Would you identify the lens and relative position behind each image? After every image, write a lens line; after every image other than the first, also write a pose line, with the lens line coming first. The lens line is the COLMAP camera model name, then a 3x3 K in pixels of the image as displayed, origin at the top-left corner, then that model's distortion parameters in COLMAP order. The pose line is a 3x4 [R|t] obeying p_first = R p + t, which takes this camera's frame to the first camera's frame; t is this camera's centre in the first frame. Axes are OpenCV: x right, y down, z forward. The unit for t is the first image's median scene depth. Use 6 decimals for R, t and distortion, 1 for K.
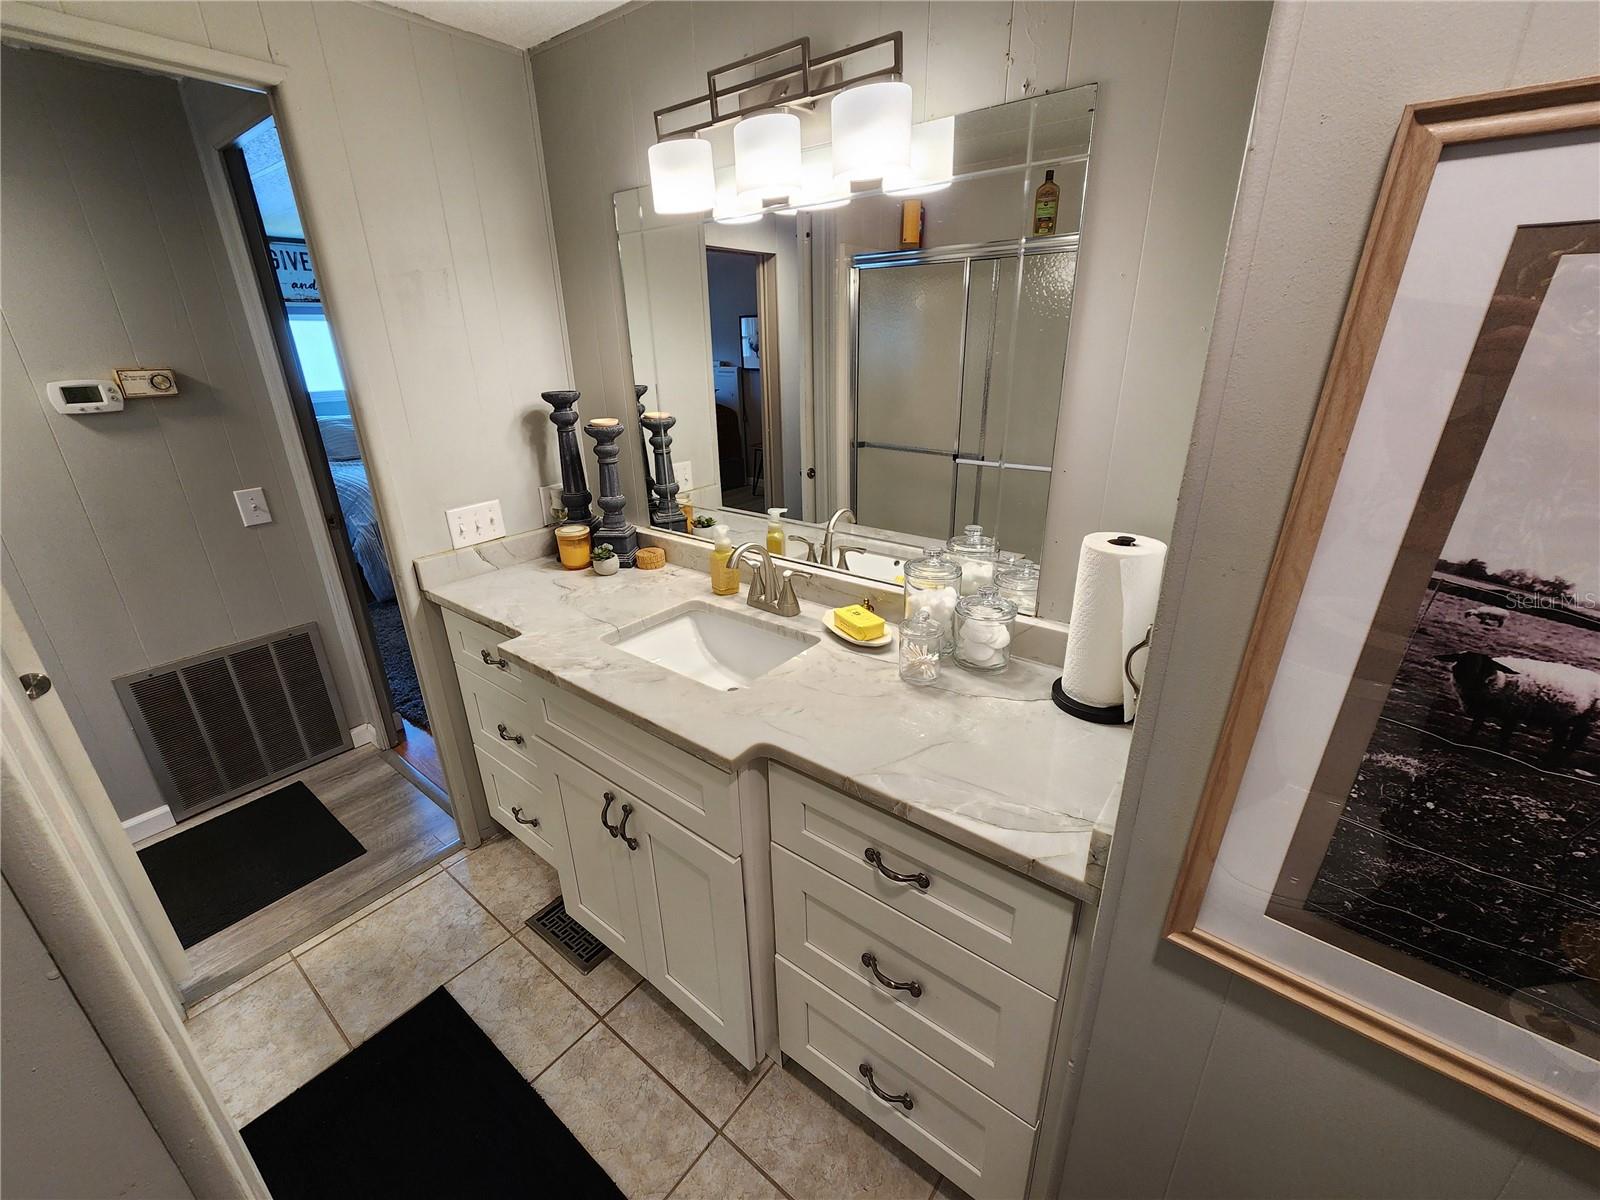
lens RADIAL K [[657.1, 0, 807.1], [0, 657.1, 582.7], [0, 0, 1]] dist [-0.001109, 0.001195]
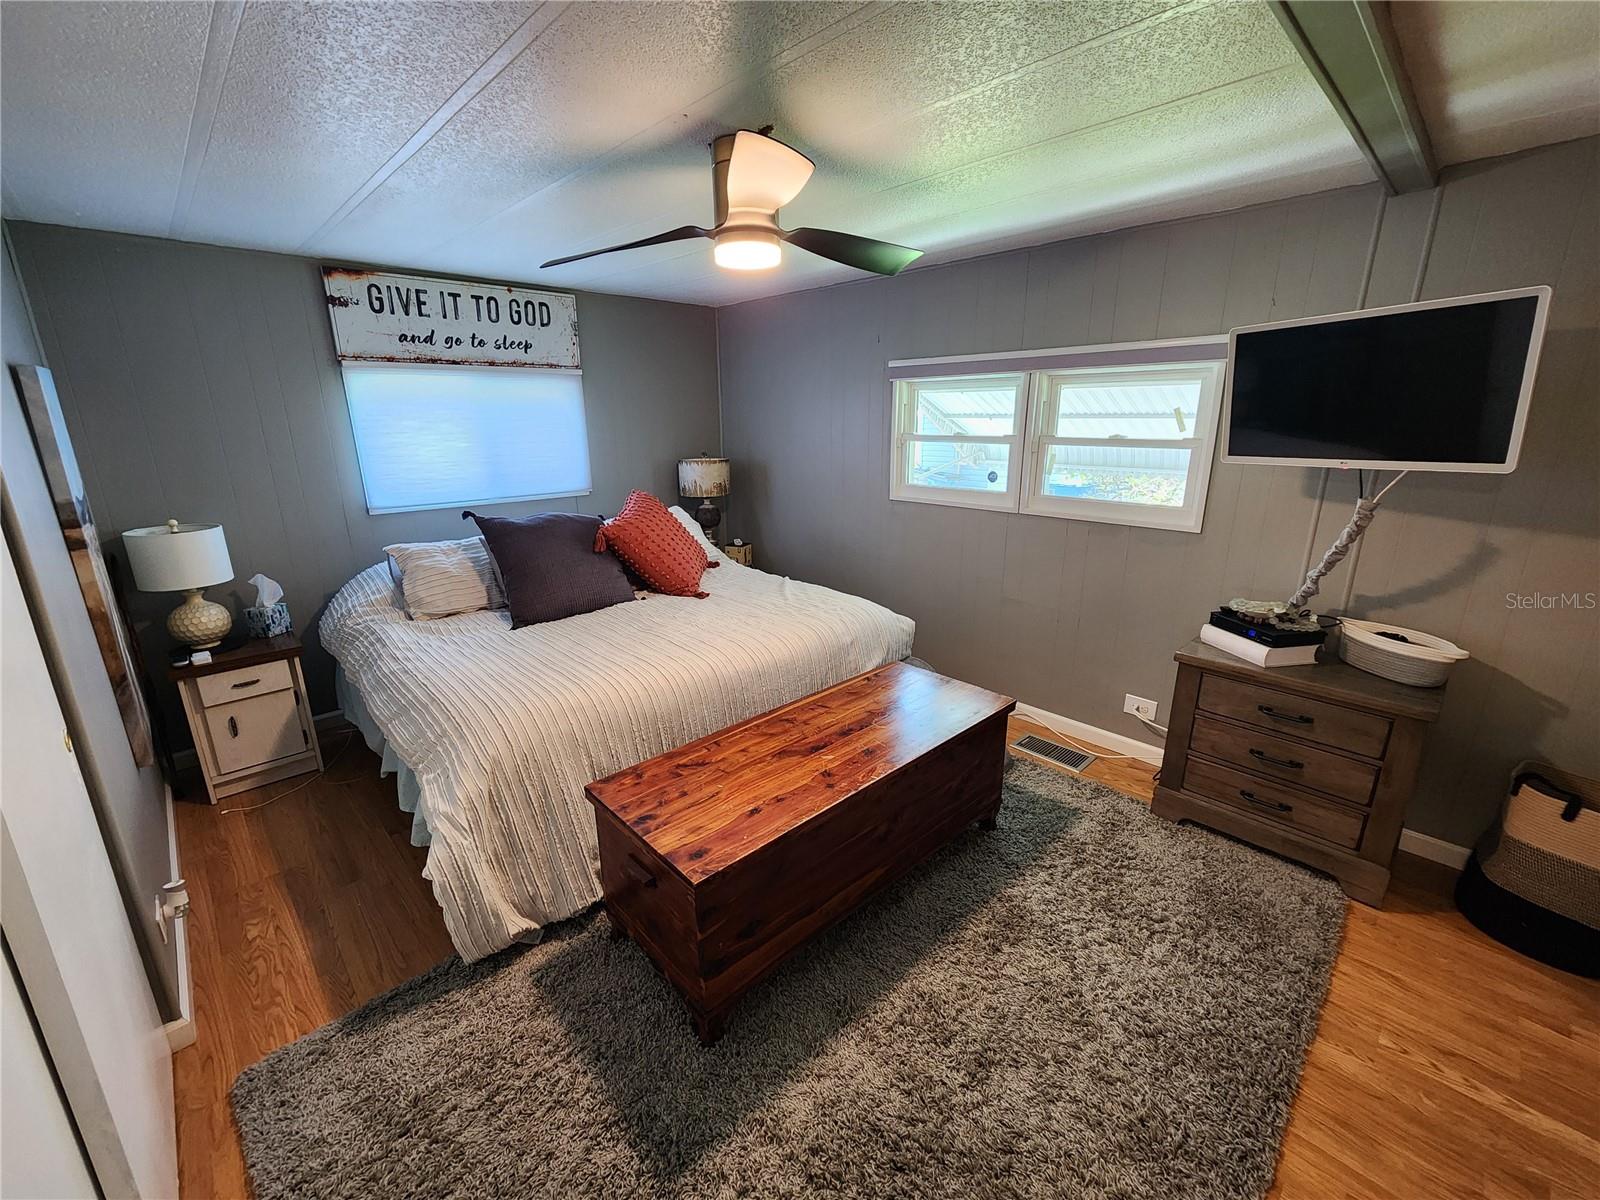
lens RADIAL K [[657.1, 0, 806.9], [0, 657.1, 601.6], [0, 0, 1]] dist [-0.001109, 0.001195]
pose [[0.990653, 0.043037, -0.129436, -0.381114], [-0.054069, 0.995085, -0.082957, -0.211663], [0.125230, 0.089181, 0.988112, 0.570177]]
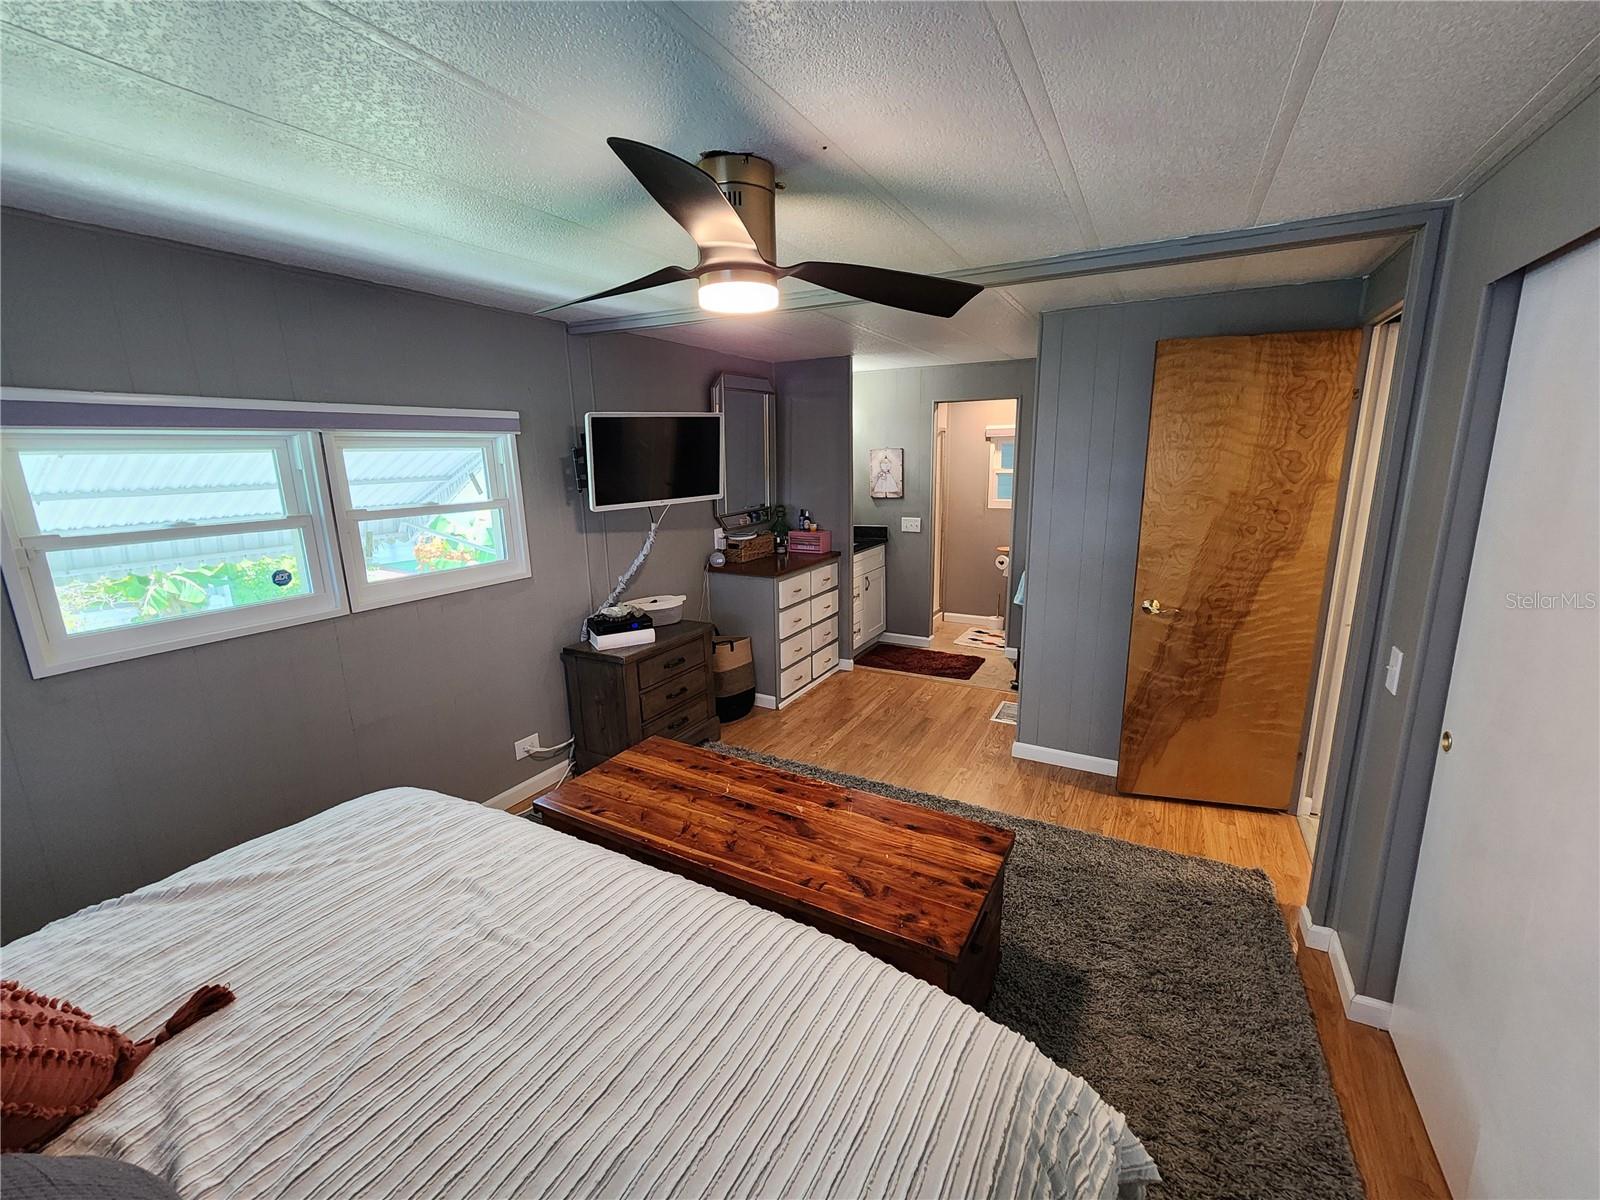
lens RADIAL K [[657.1, 0, 798.6], [0, 657.1, 605.7], [0, 0, 1]] dist [-0.001109, 0.001195]
pose [[-0.148645, -0.212111, 0.965875, -0.923087], [0.372787, 0.892647, 0.253400, -0.422338], [-0.915934, 0.397732, -0.053615, 1.077440]]
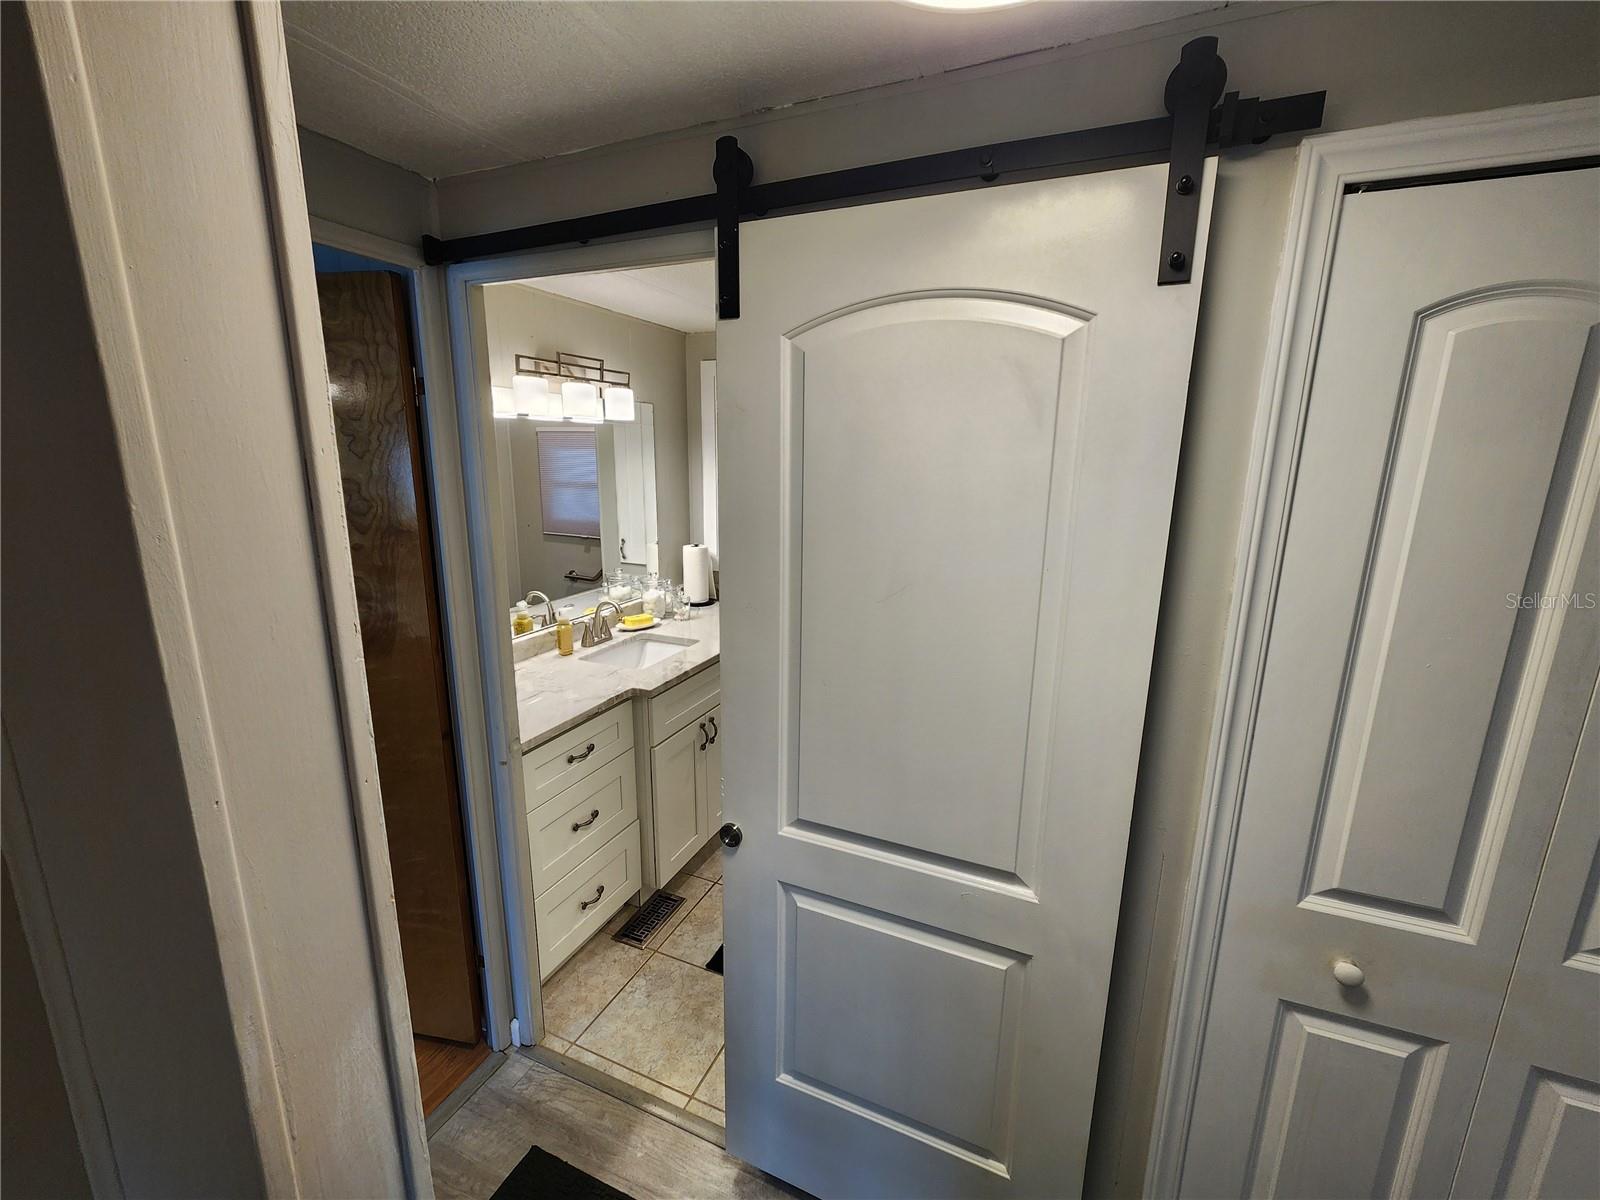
lens RADIAL K [[657.1, 0, 800.1], [0, 657.1, 601.4], [0, 0, 1]] dist [-0.001109, 0.001195]
pose [[-0.249273, -0.197454, 0.948090, -0.768520], [0.333604, 0.901566, 0.275476, -0.150945], [-0.909160, 0.384955, -0.158864, 0.343981]]
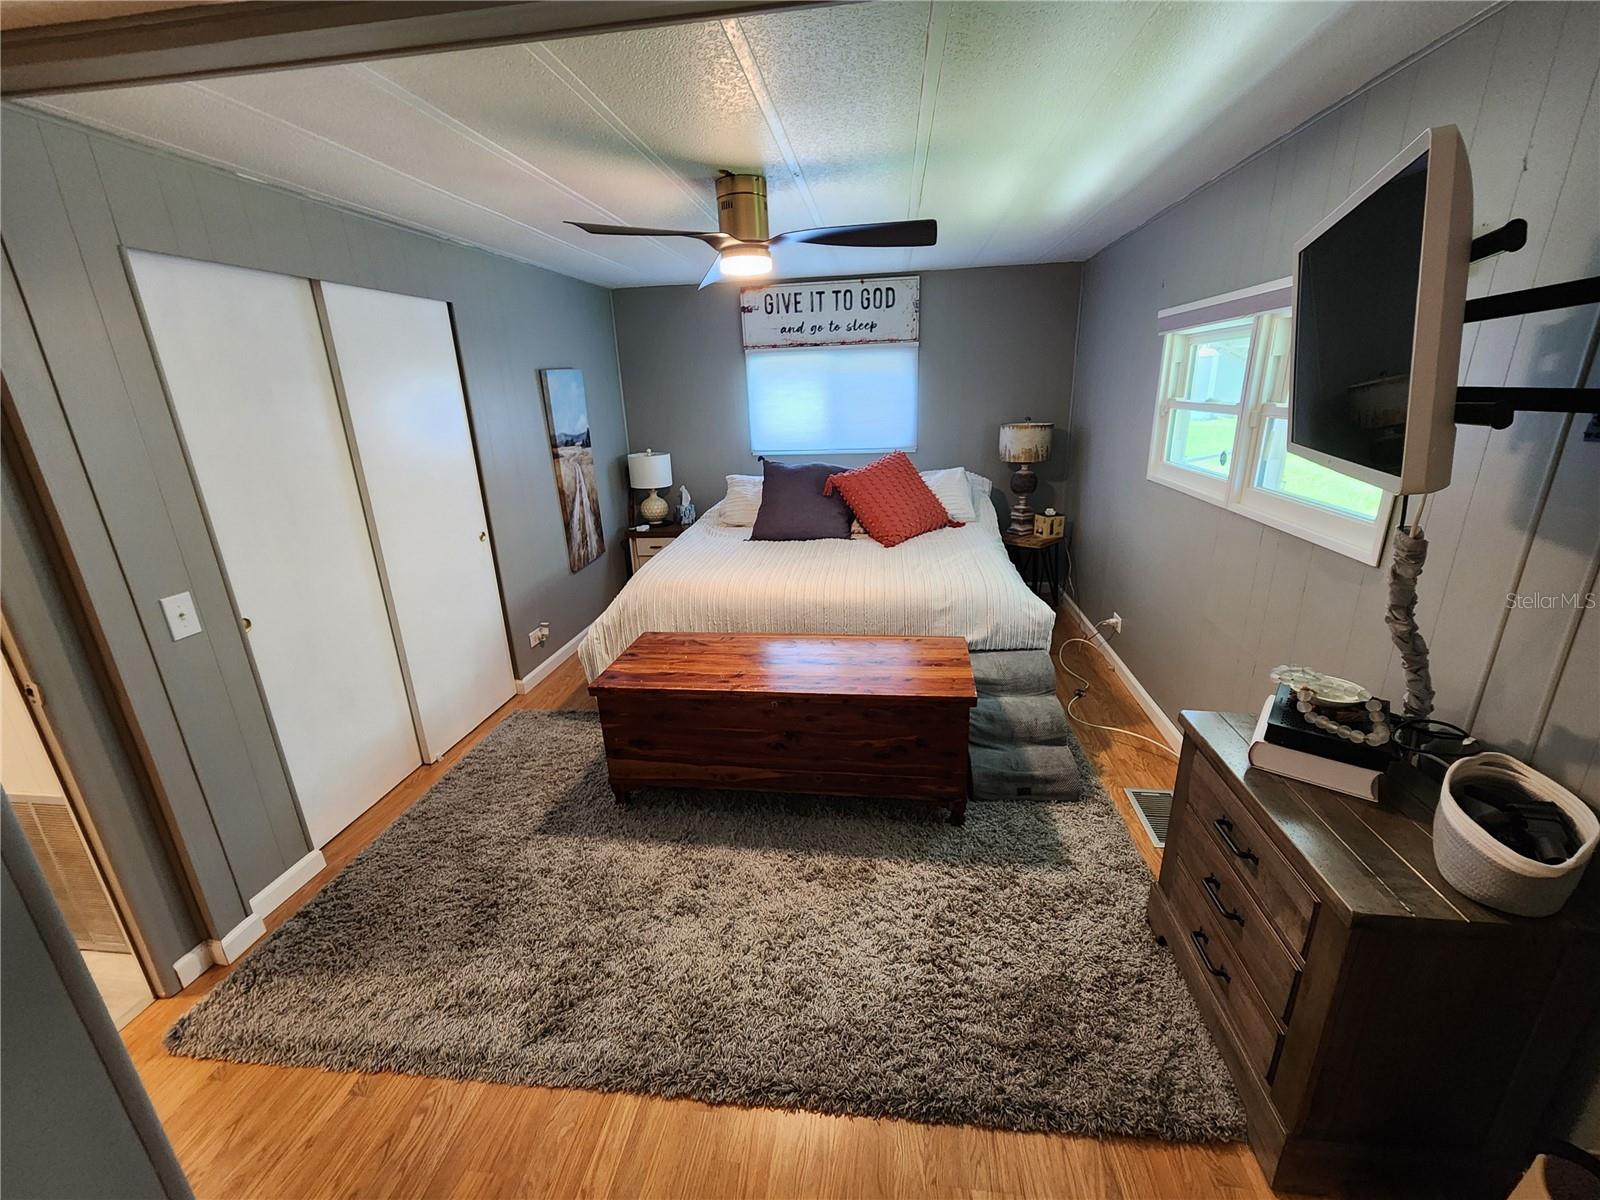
lens RADIAL K [[657.1, 0, 809.7], [0, 657.1, 602.4], [0, 0, 1]] dist [-0.001109, 0.001195]
pose [[0.514969, 0.265994, -0.814895, 0.122549], [-0.283175, 0.950057, 0.131163, -0.295902], [0.809085, 0.163213, 0.564573, 0.766015]]
